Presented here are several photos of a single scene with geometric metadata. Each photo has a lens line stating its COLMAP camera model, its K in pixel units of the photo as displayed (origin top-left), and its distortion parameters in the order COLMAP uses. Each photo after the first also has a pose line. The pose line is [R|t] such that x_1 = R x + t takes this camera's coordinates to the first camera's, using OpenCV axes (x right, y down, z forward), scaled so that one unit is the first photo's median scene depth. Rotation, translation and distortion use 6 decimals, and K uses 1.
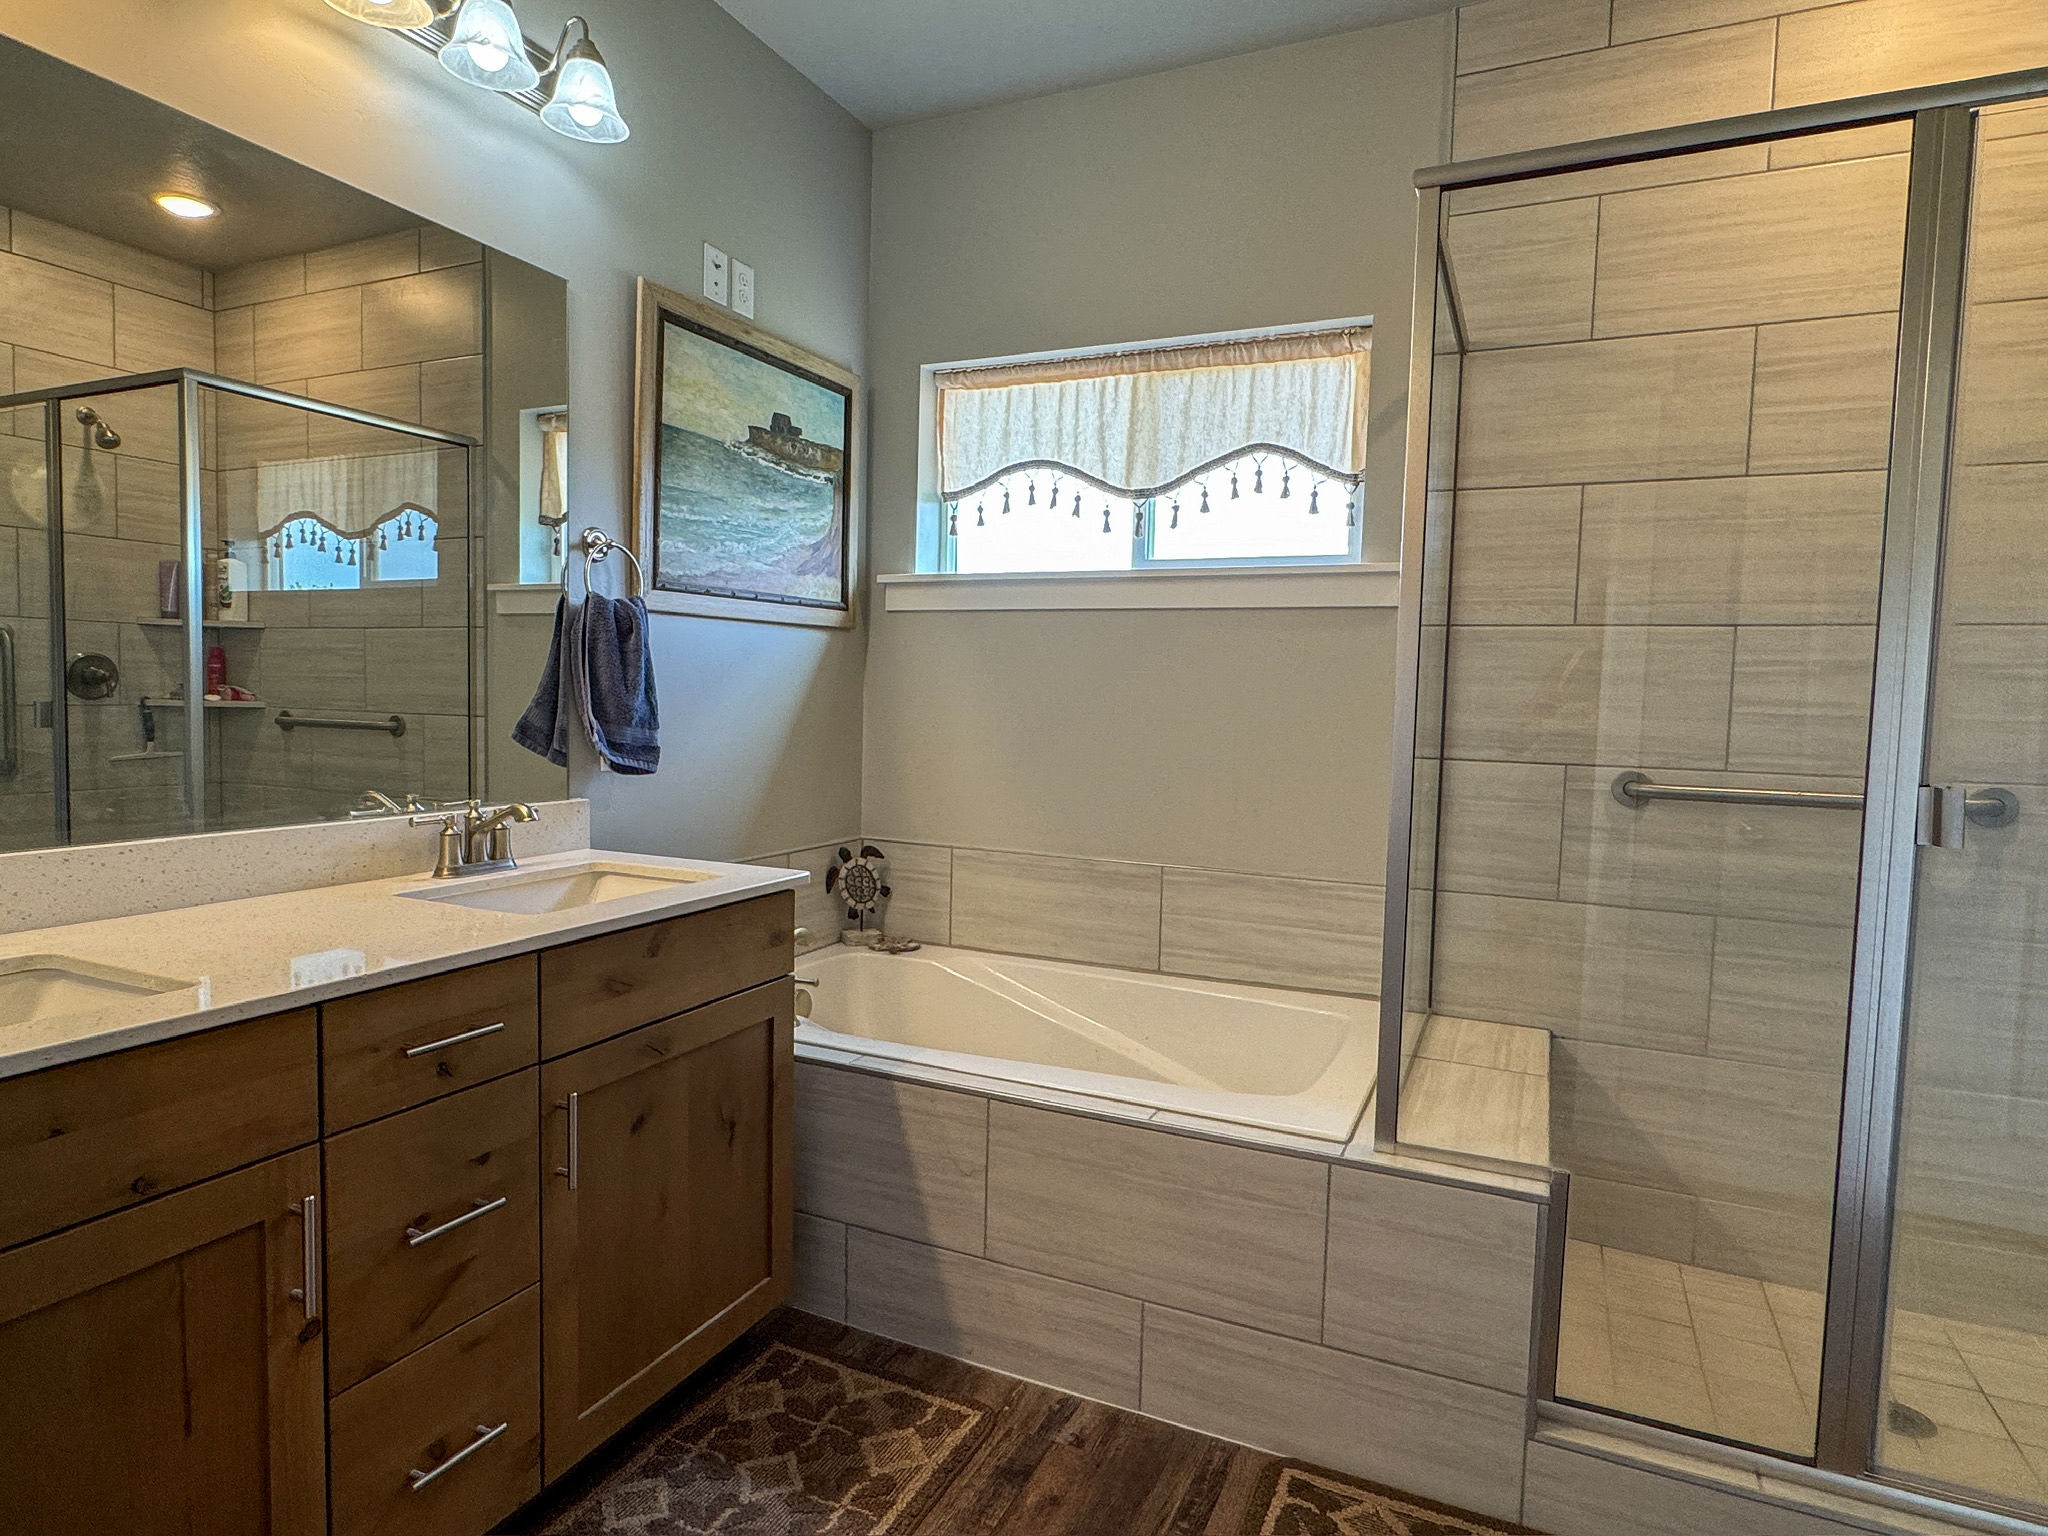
lens RADIAL K [[1144.4, 0, 1030.6], [0, 1144.4, 772.8], [0, 0, 1]] dist [0.002449, 0.000075]
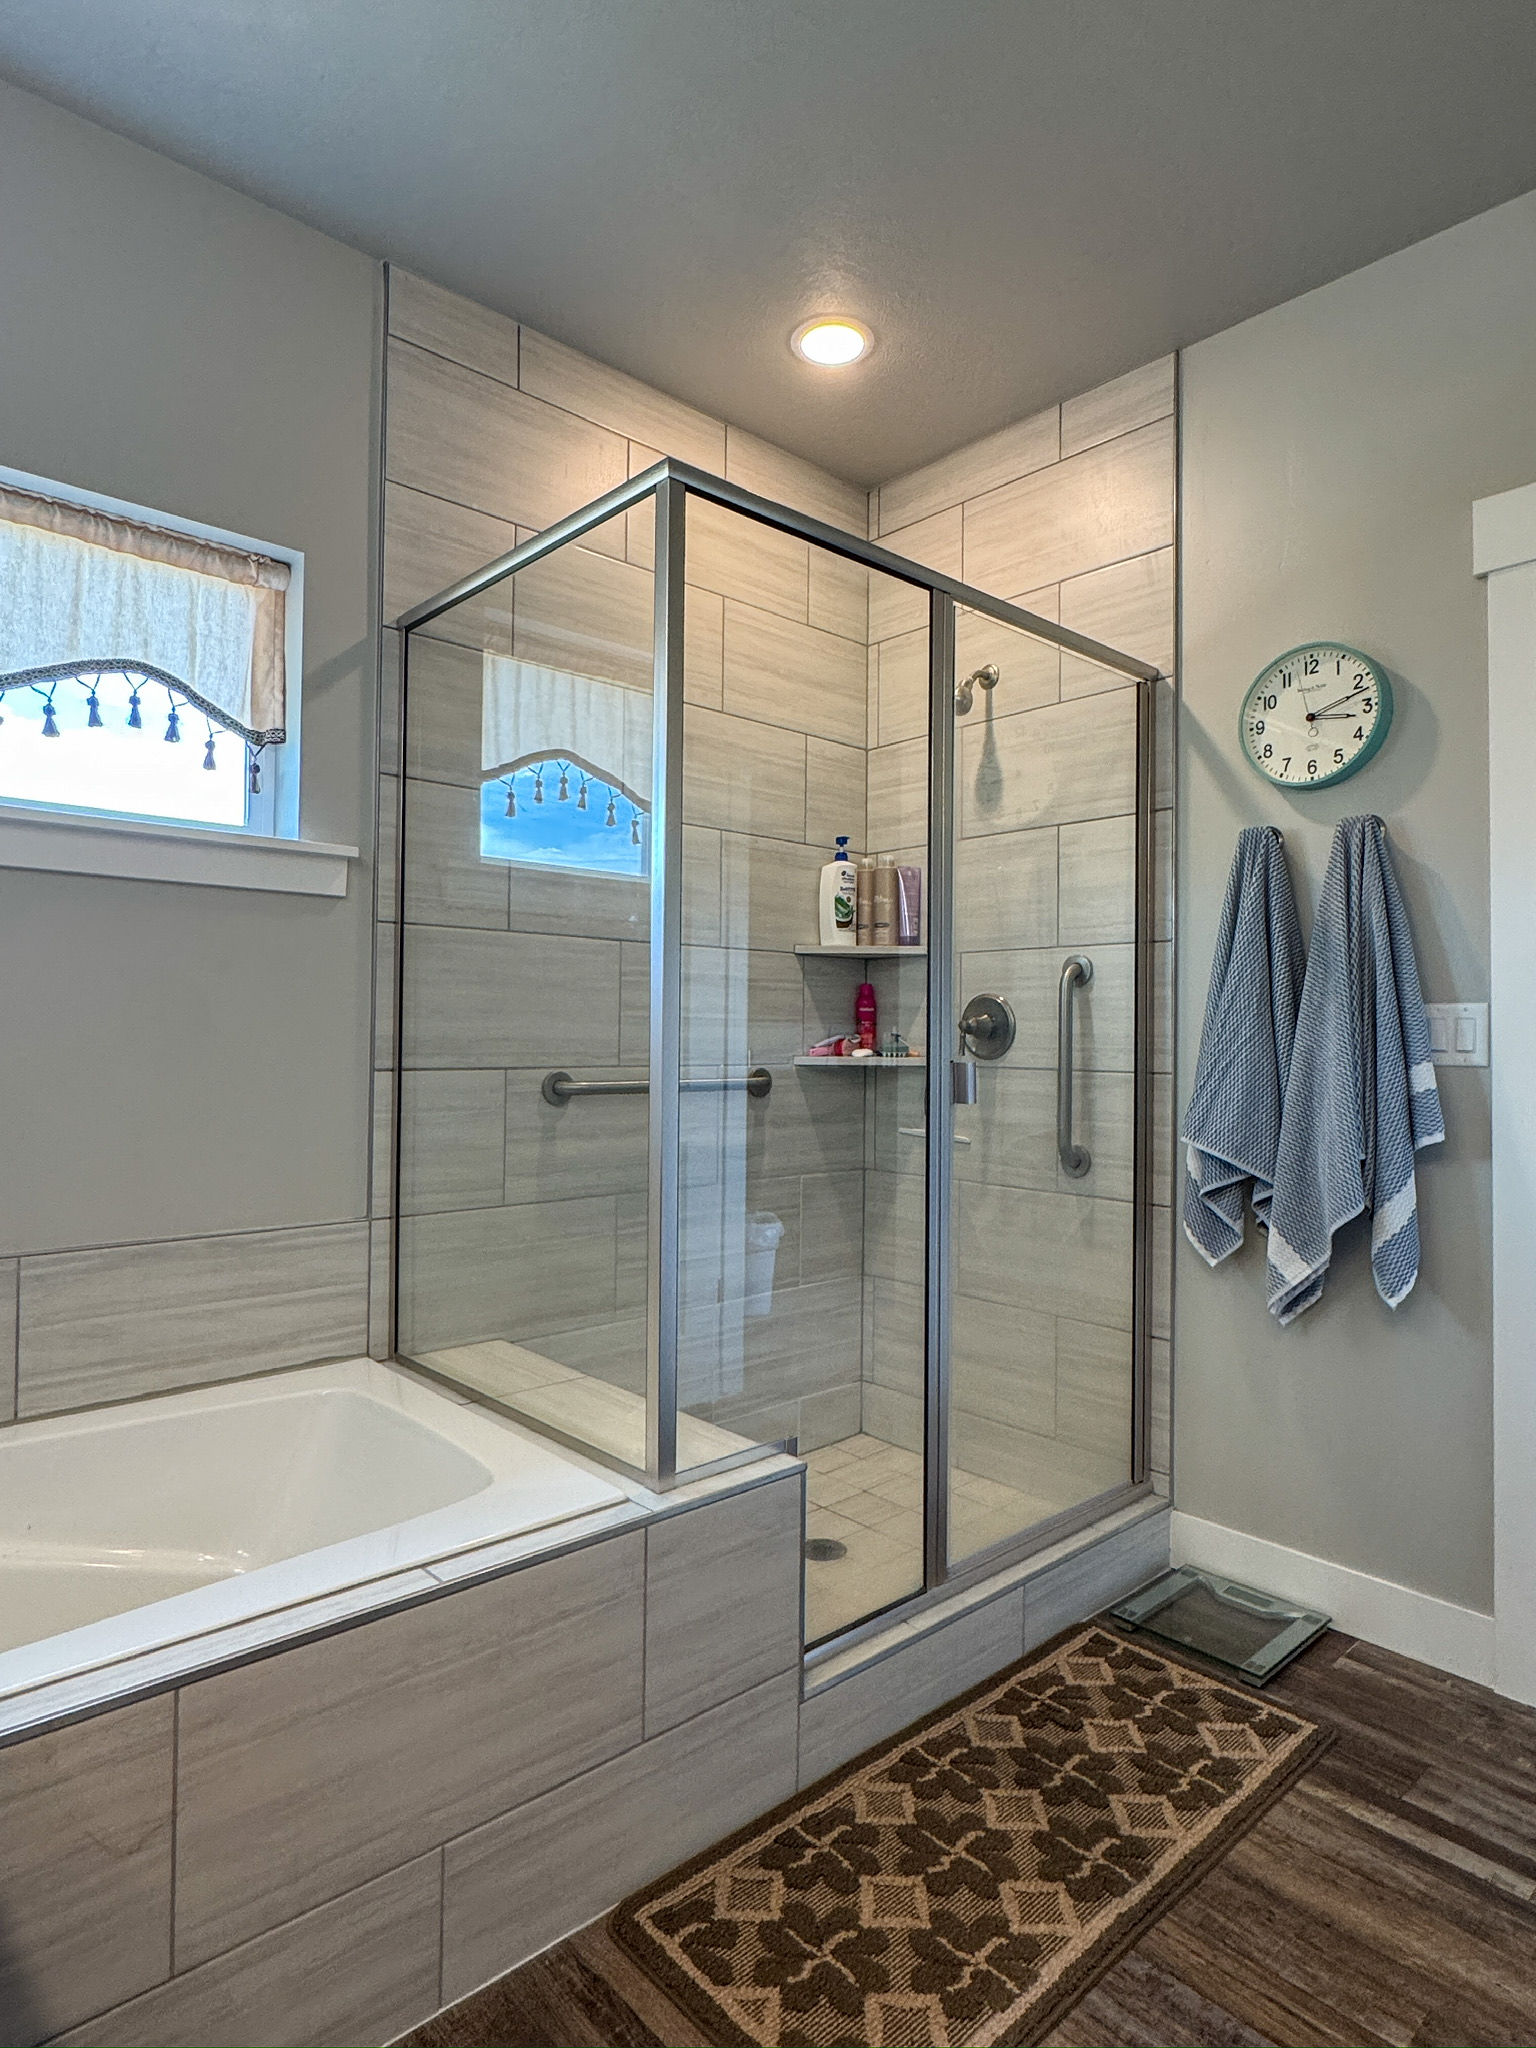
lens RADIAL K [[1144.4, 0, 770.4], [0, 1144.4, 1013.7], [0, 0, 1]] dist [0.002449, 0.000075]
pose [[0.397256, -0.005129, 0.917693, -0.443139], [0.061863, 0.997859, -0.021202, -0.023867], [-0.915620, 0.065194, 0.396723, 0.469697]]
